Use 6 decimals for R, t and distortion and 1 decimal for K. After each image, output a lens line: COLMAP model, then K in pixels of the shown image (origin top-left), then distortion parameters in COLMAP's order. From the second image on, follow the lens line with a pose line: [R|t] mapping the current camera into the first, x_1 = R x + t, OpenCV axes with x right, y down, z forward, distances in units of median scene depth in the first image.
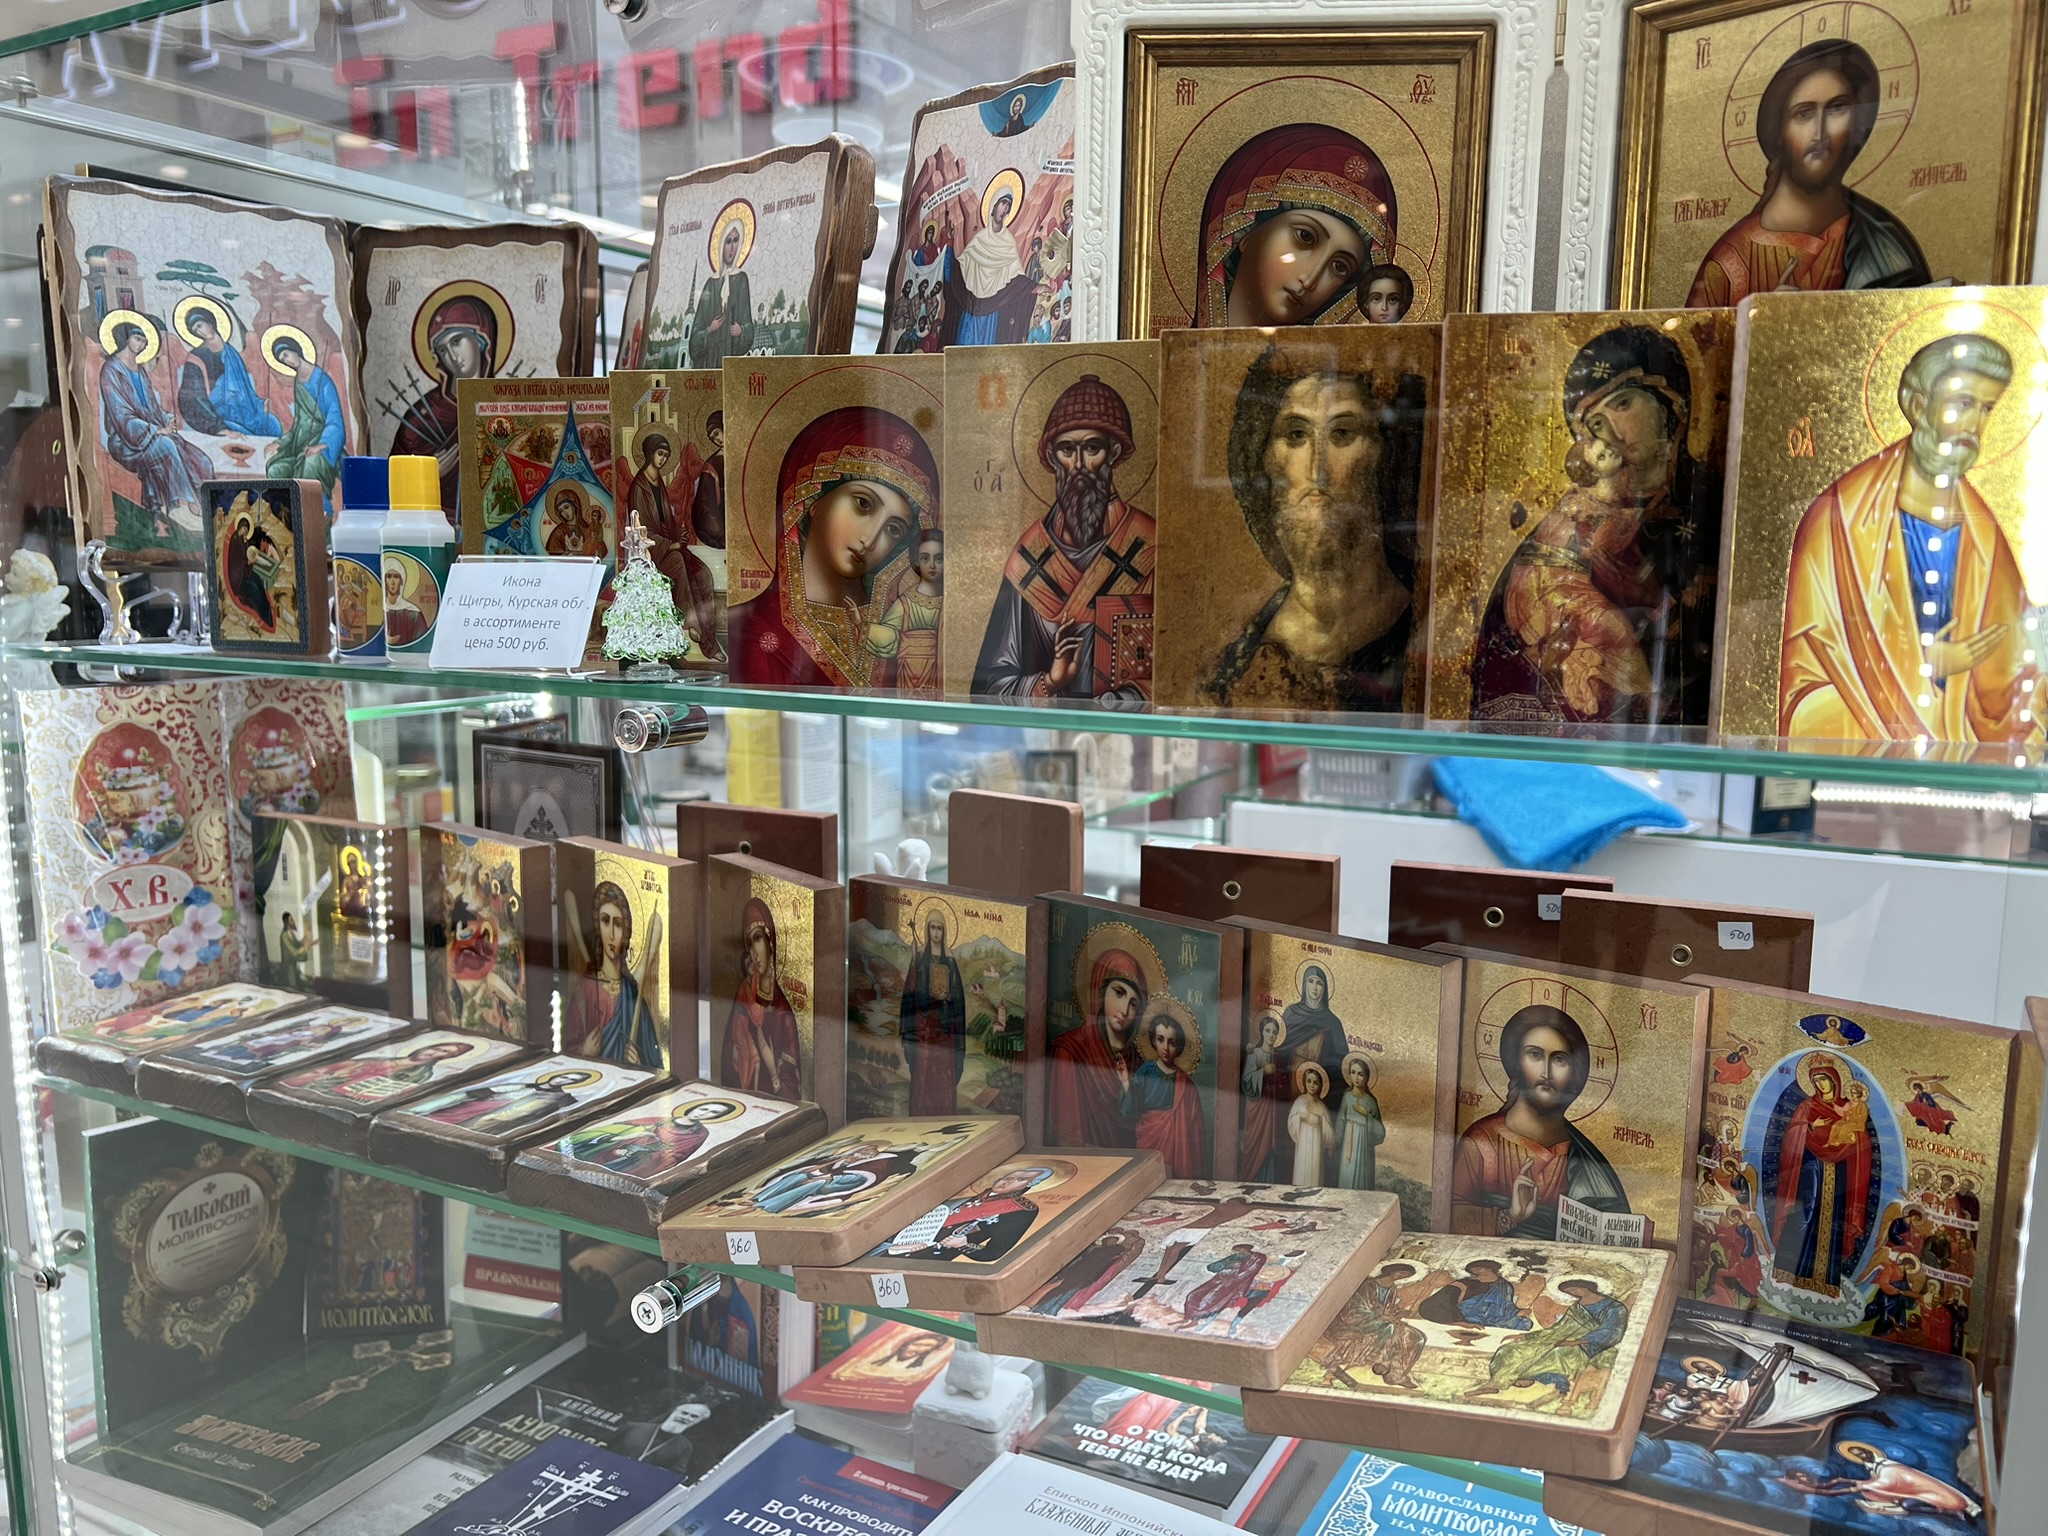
lens RADIAL K [[1541.7, 0, 1053.6], [0, 1541.7, 780.1], [0, 0, 1]] dist [0.051384, -0.052387]
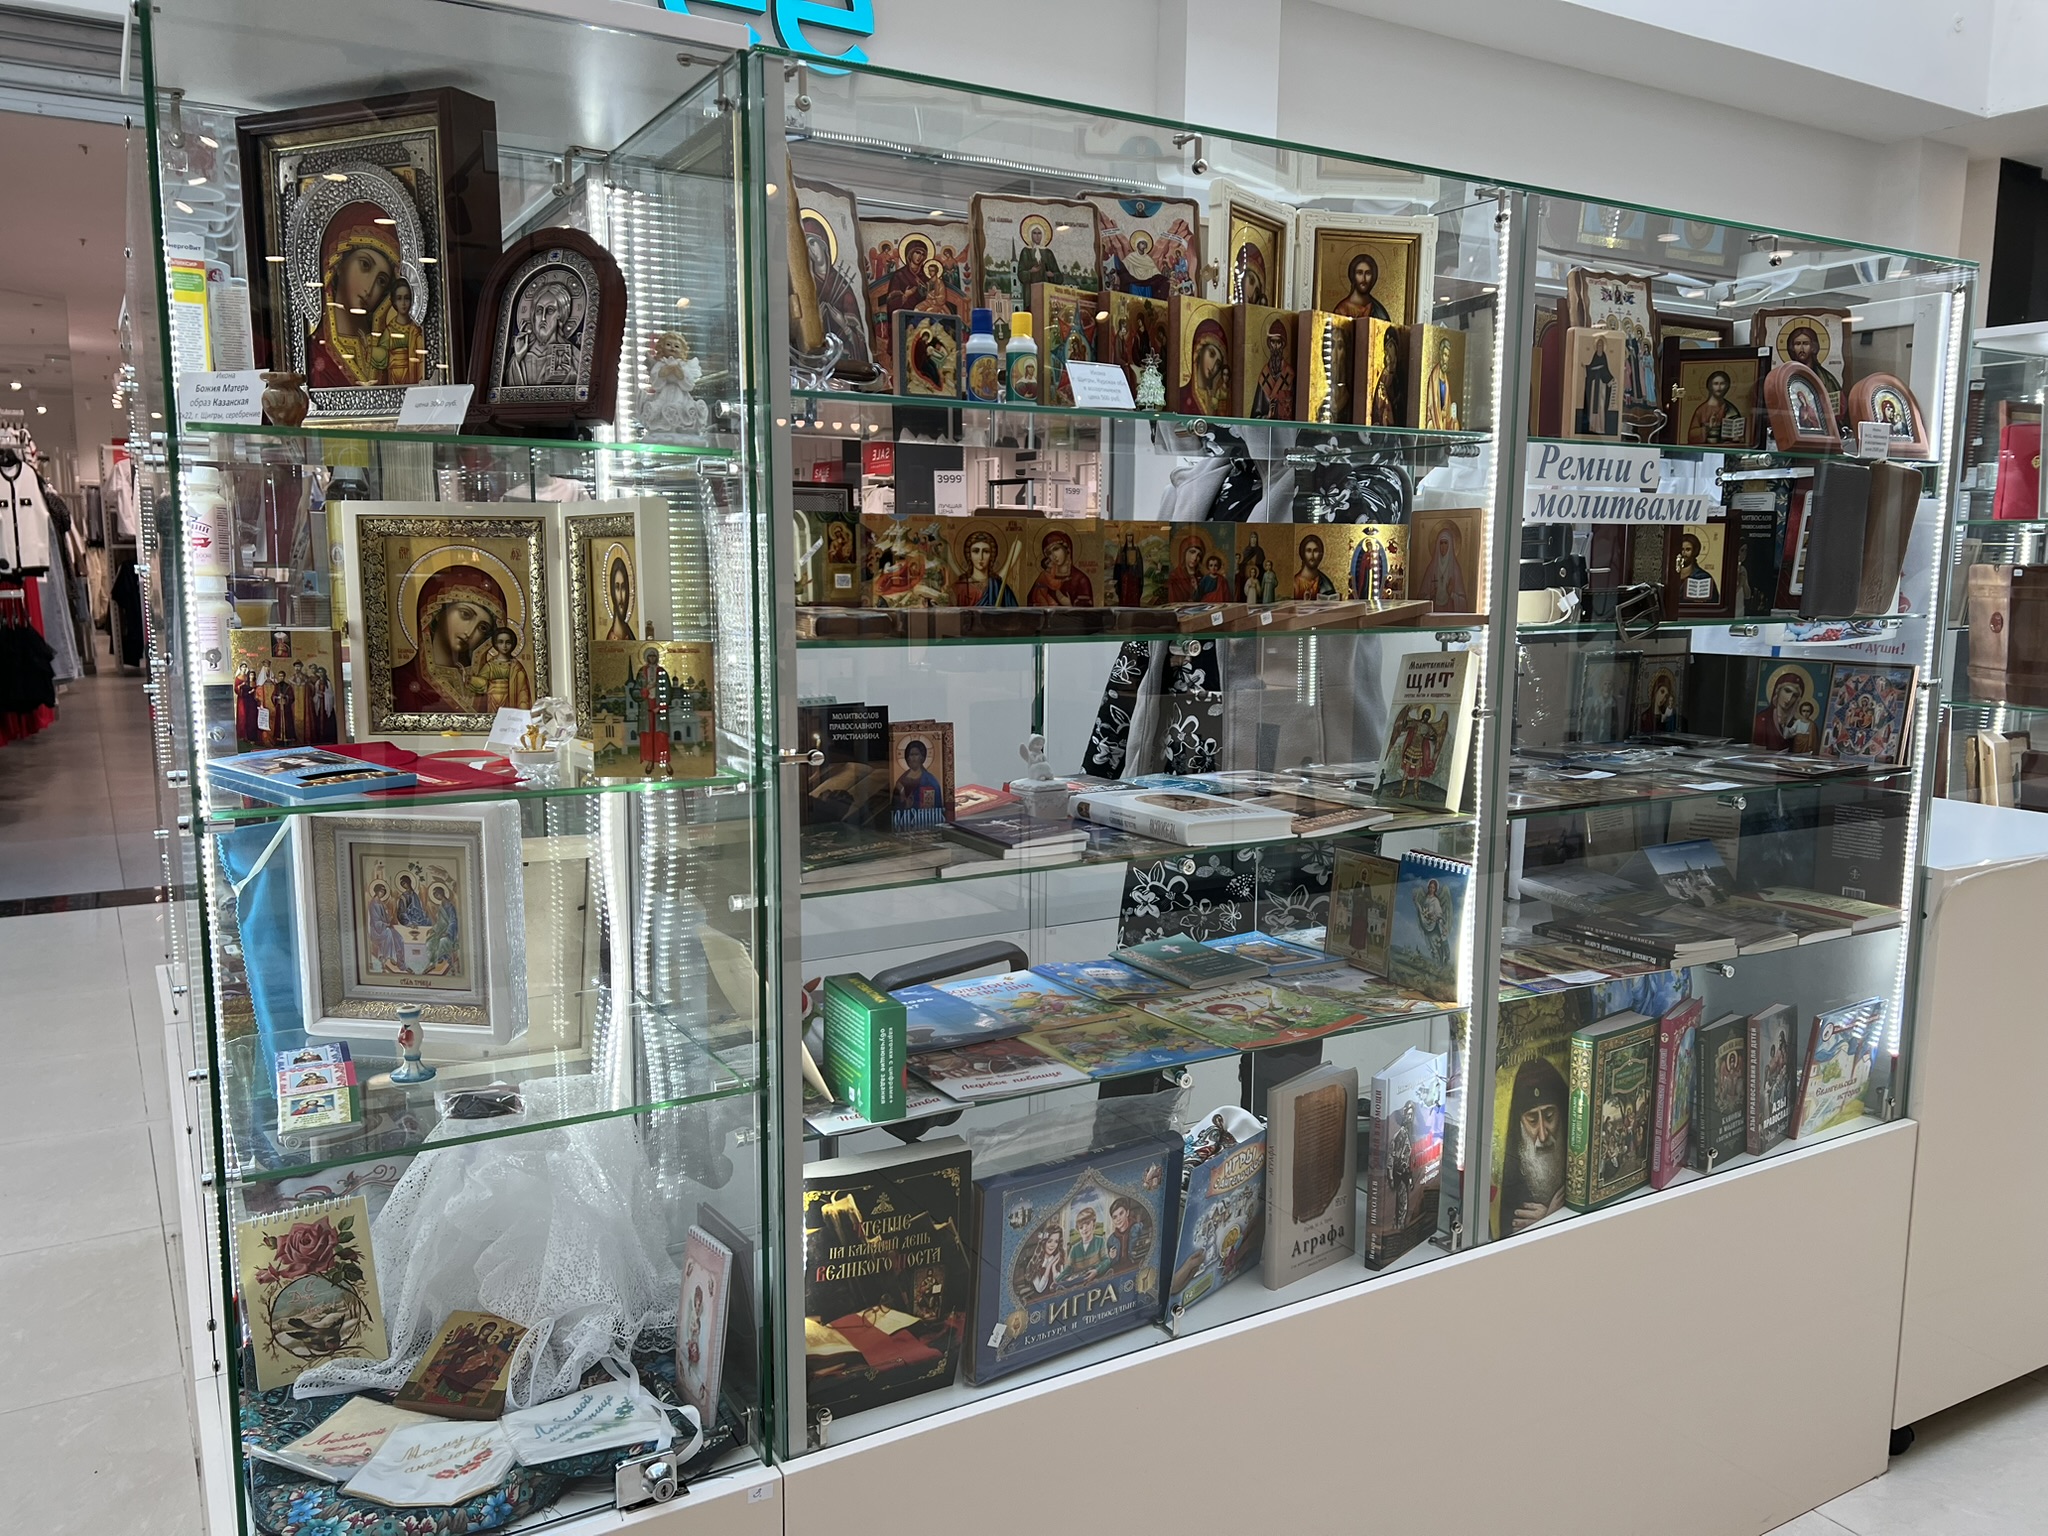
lens RADIAL K [[1541.7, 0, 1026.1], [0, 1541.7, 785.2], [0, 0, 1]] dist [0.051384, -0.052387]
pose [[0.517687, -0.125901, 0.846256, -2.760576], [0.125485, 0.989590, 0.070461, 0.356909], [-0.846318, 0.069716, 0.528097, -0.156560]]
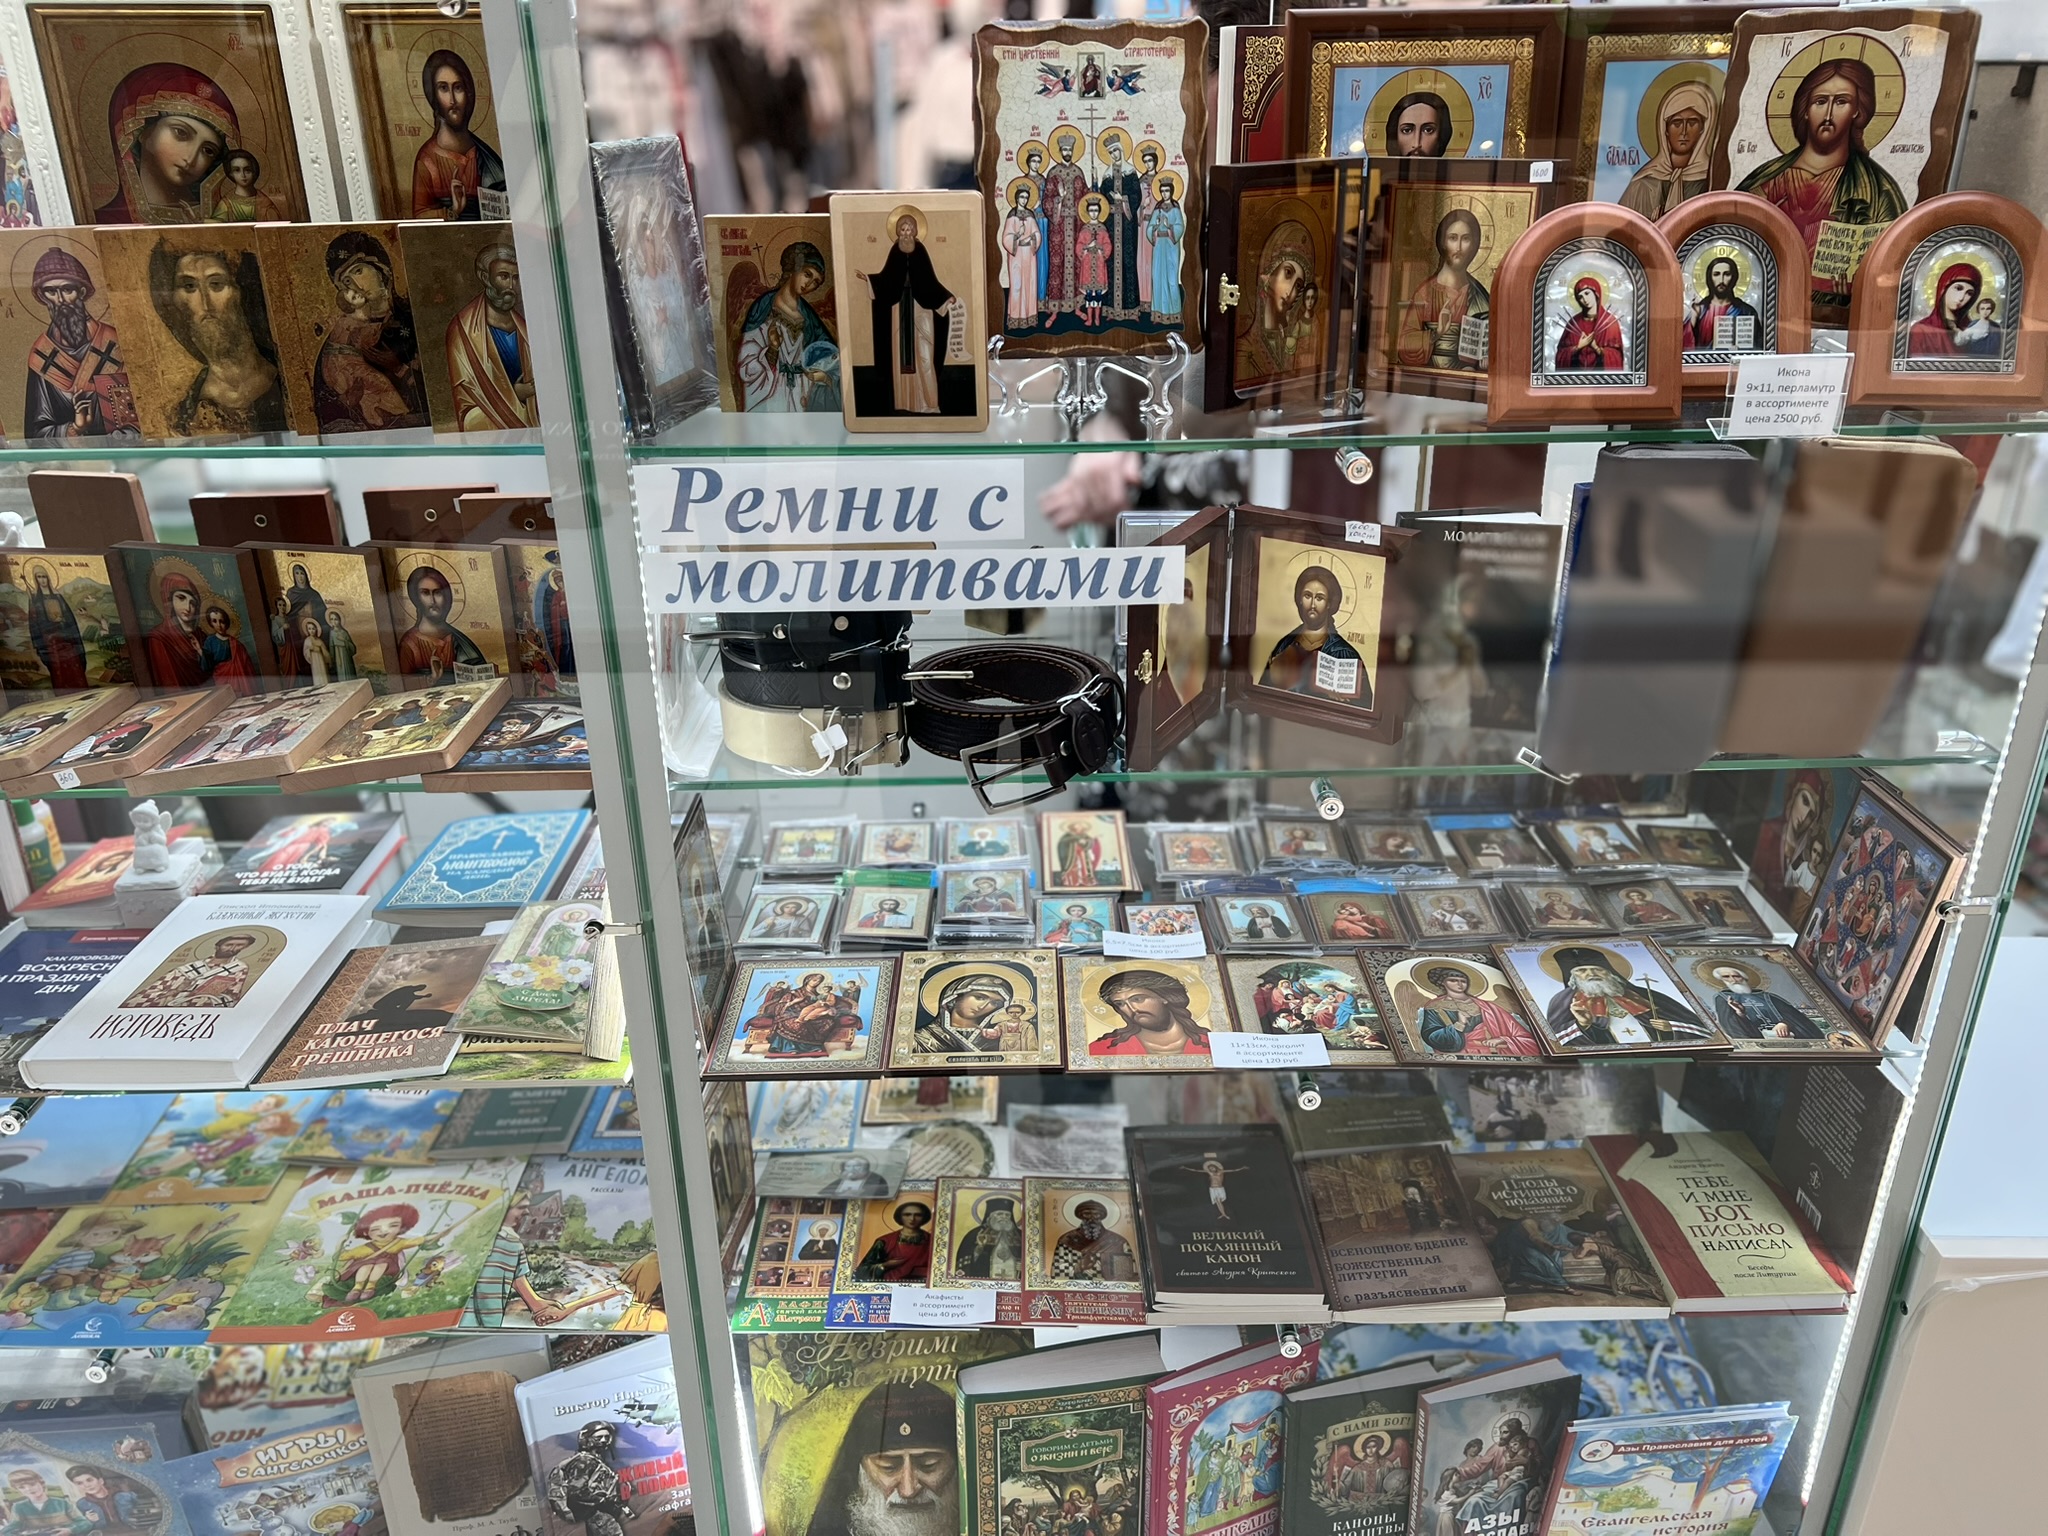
lens RADIAL K [[1541.7, 0, 1037.4], [0, 1541.7, 770.2], [0, 0, 1]] dist [0.051384, -0.052387]
pose [[0.875162, -0.216036, 0.432920, 0.093477], [0.089164, 0.951466, 0.294553, -0.110250], [-0.475543, -0.219181, 0.851950, -1.021114]]
